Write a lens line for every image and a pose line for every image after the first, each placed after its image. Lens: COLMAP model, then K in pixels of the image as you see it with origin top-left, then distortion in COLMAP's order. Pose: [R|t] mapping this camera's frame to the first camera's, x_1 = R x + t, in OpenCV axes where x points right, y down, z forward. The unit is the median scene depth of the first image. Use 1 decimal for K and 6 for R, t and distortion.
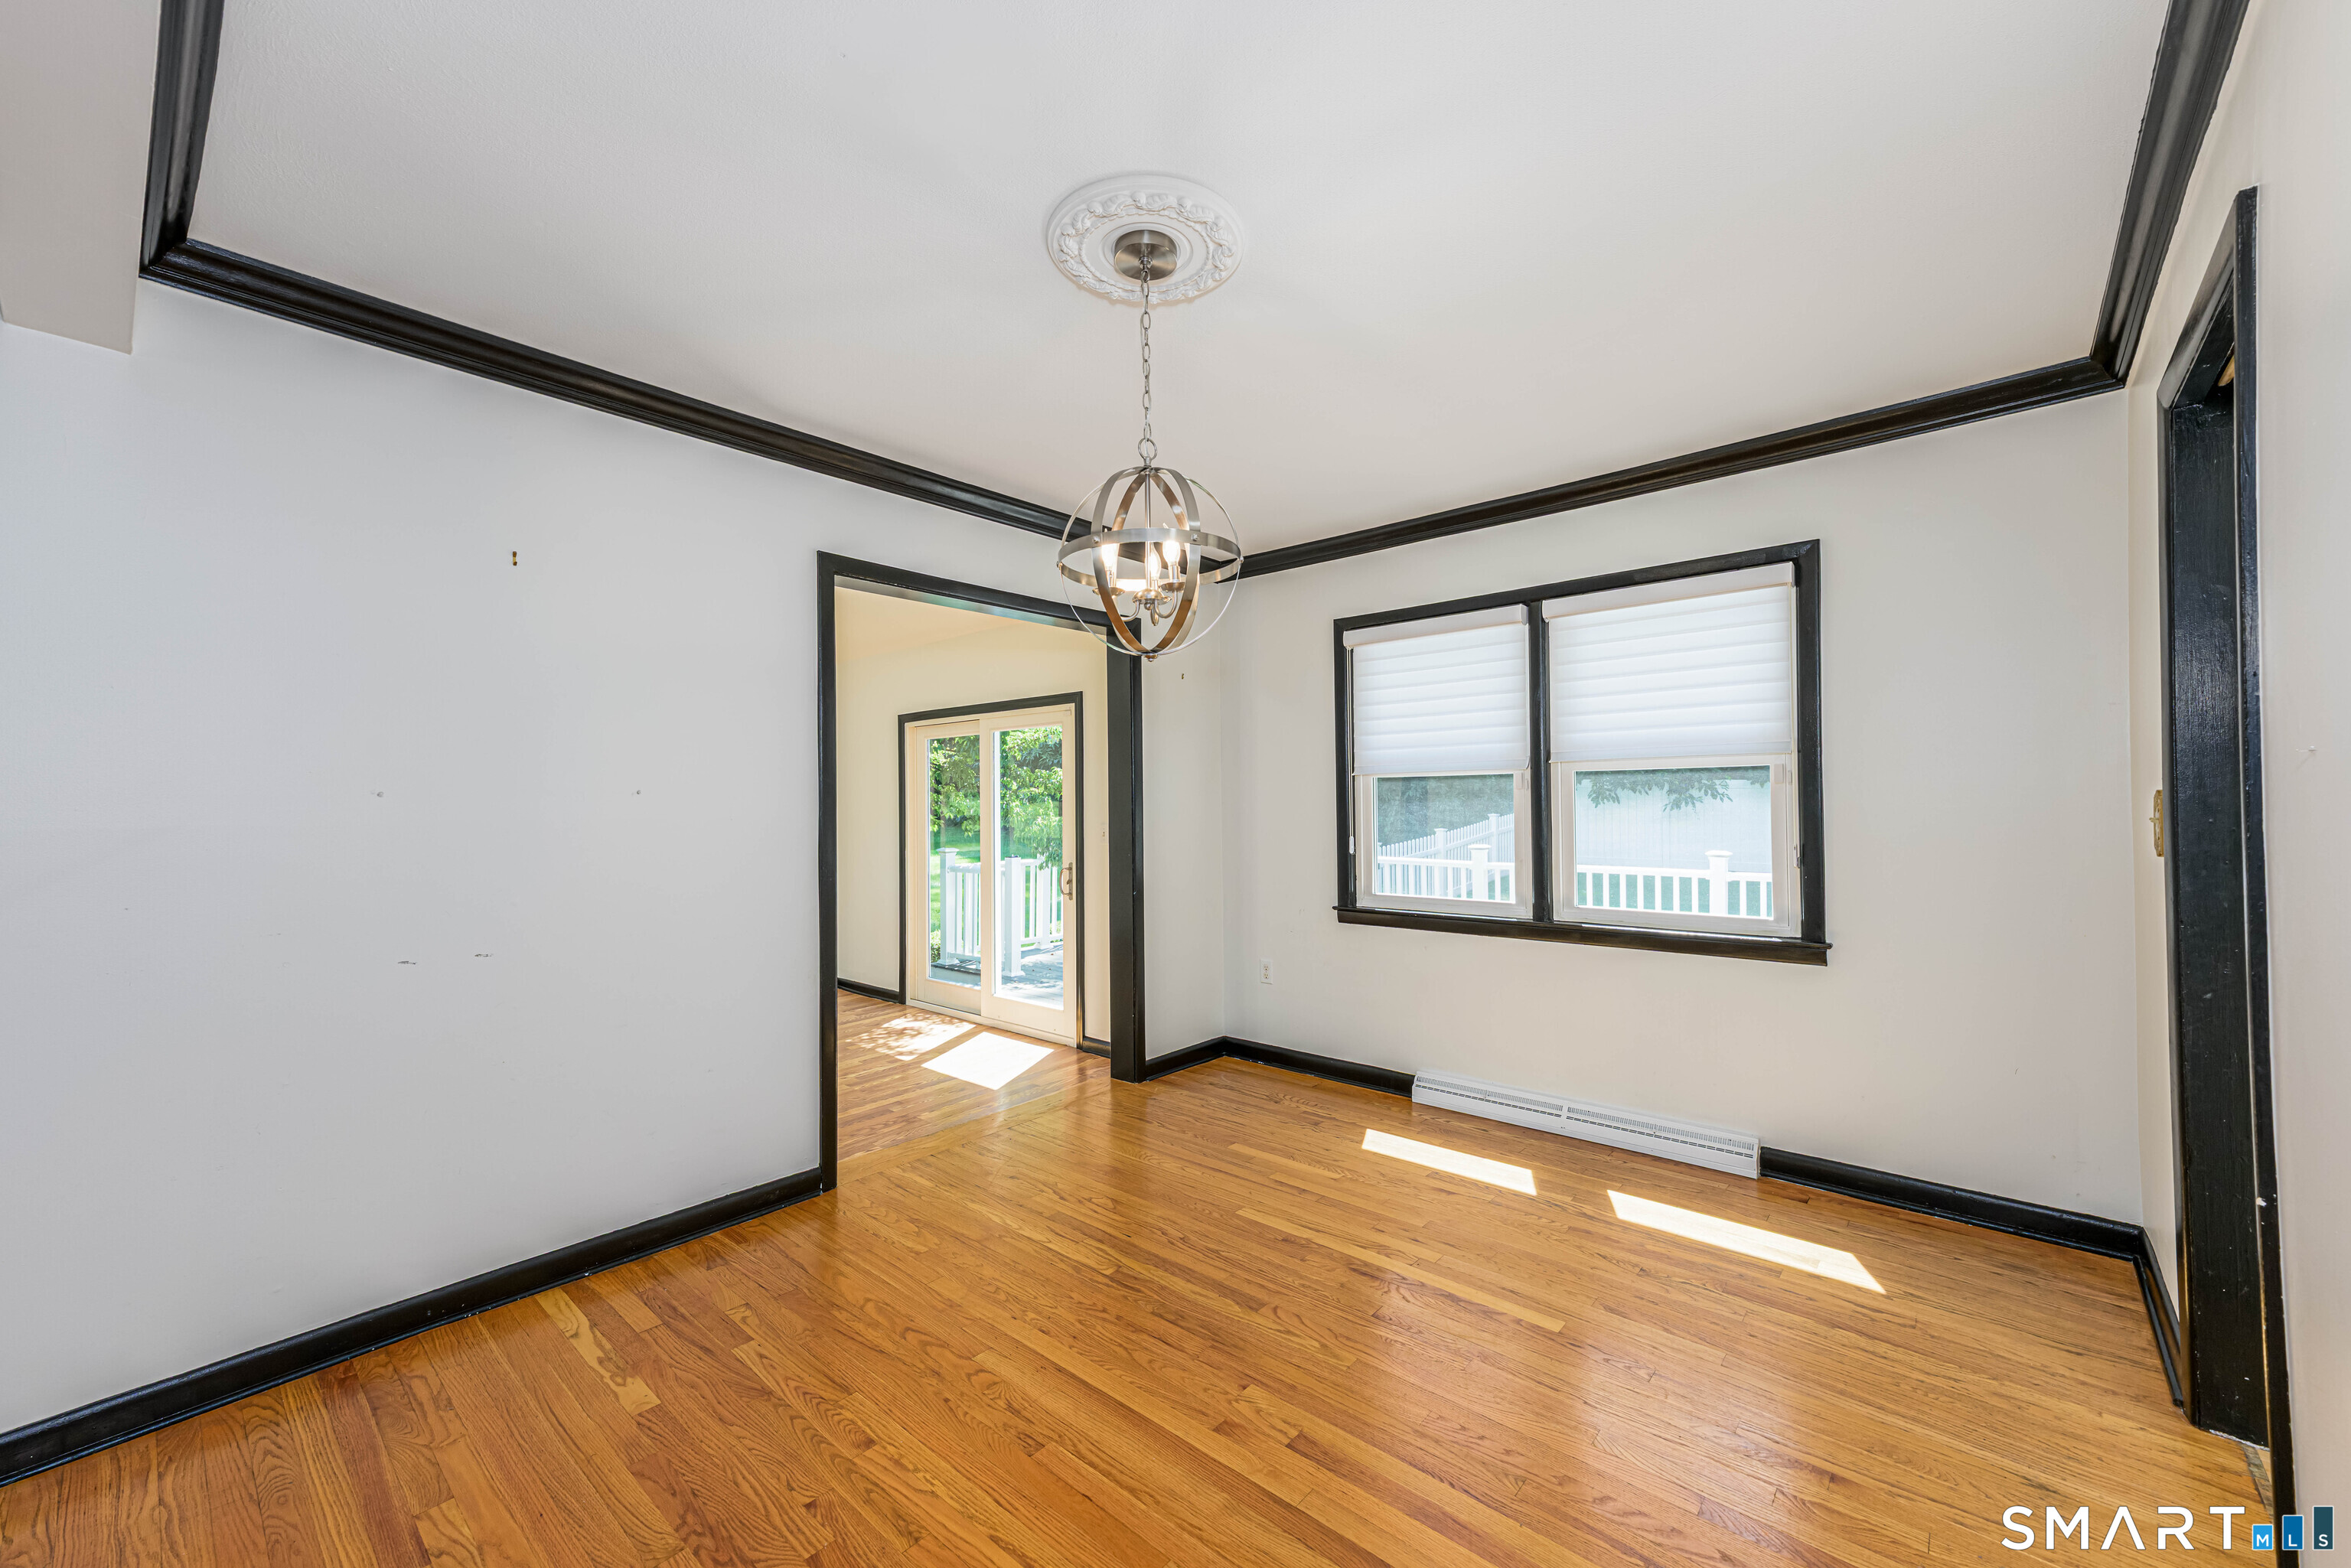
lens RADIAL K [[916.7, 0, 1161.7], [0, 916.7, 794.3], [0, 0, 1]] dist [0.020904, 0.000678]
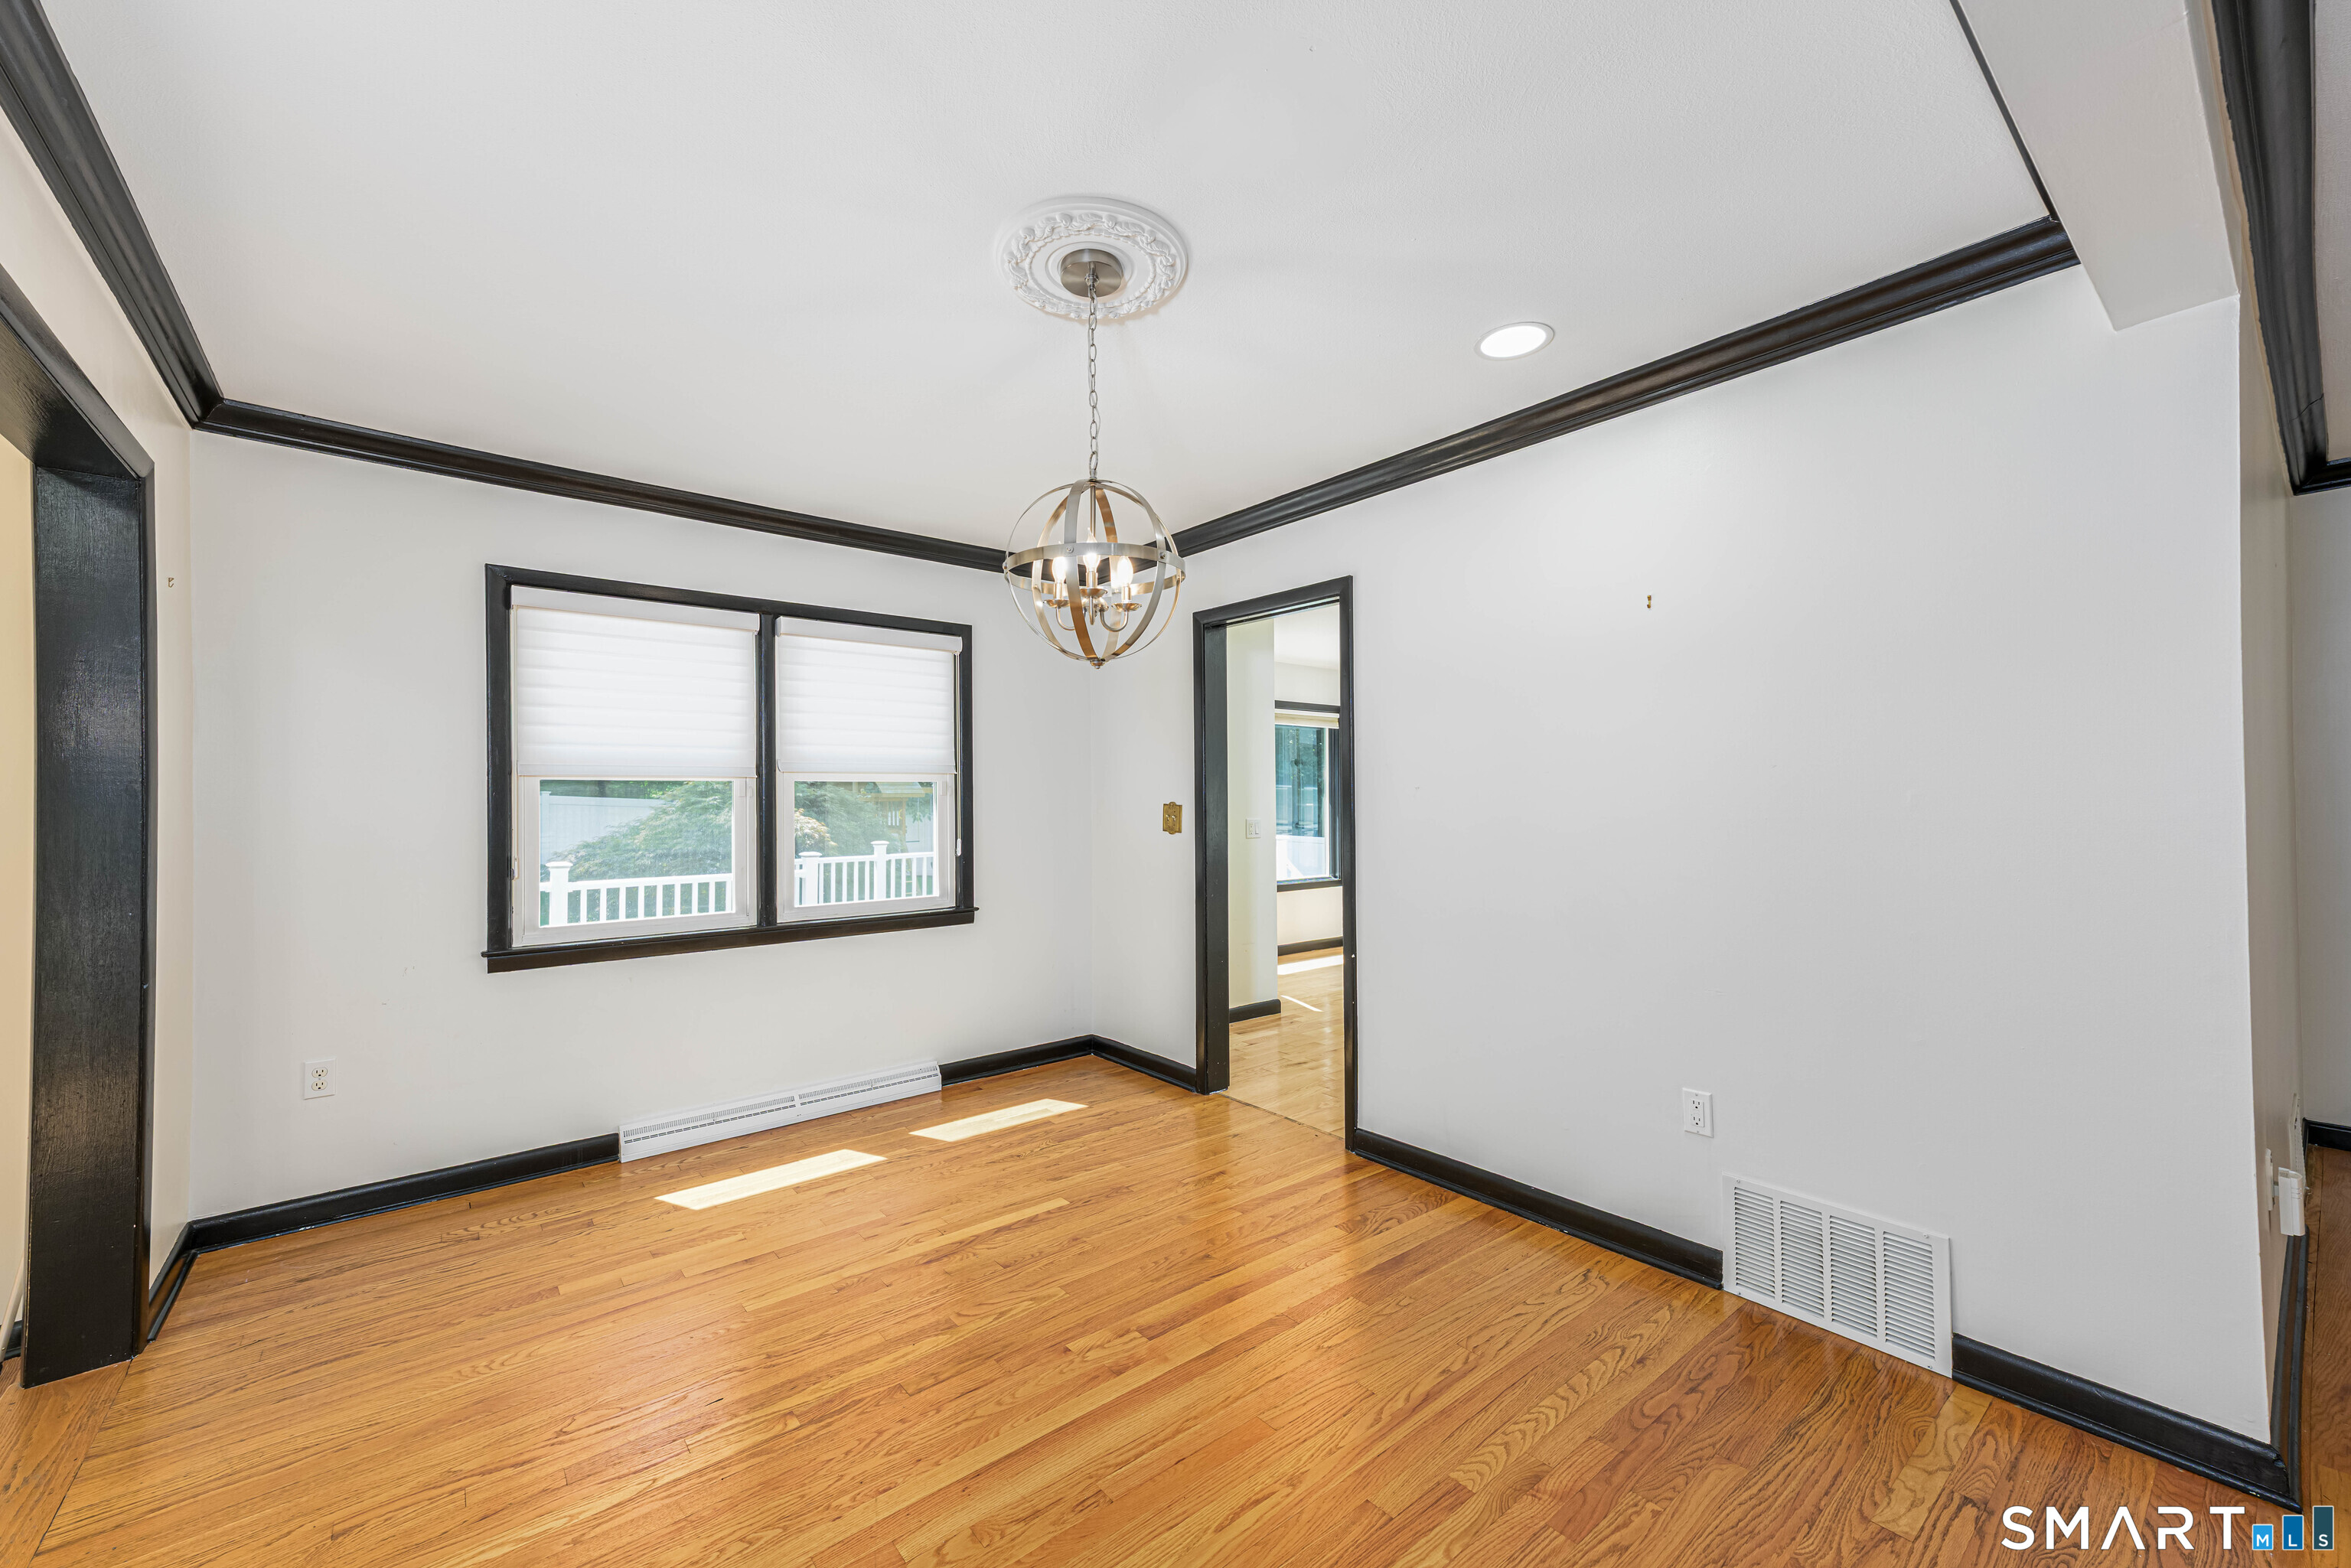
lens RADIAL K [[916.7, 0, 1161.7], [0, 916.7, 794.3], [0, 0, 1]] dist [0.020904, 0.000678]
pose [[0.164339, 0.017602, 0.986247, -0.572843], [-0.003612, 0.999845, -0.017242, 0.007747], [-0.986397, -0.000728, 0.164377, 0.426009]]
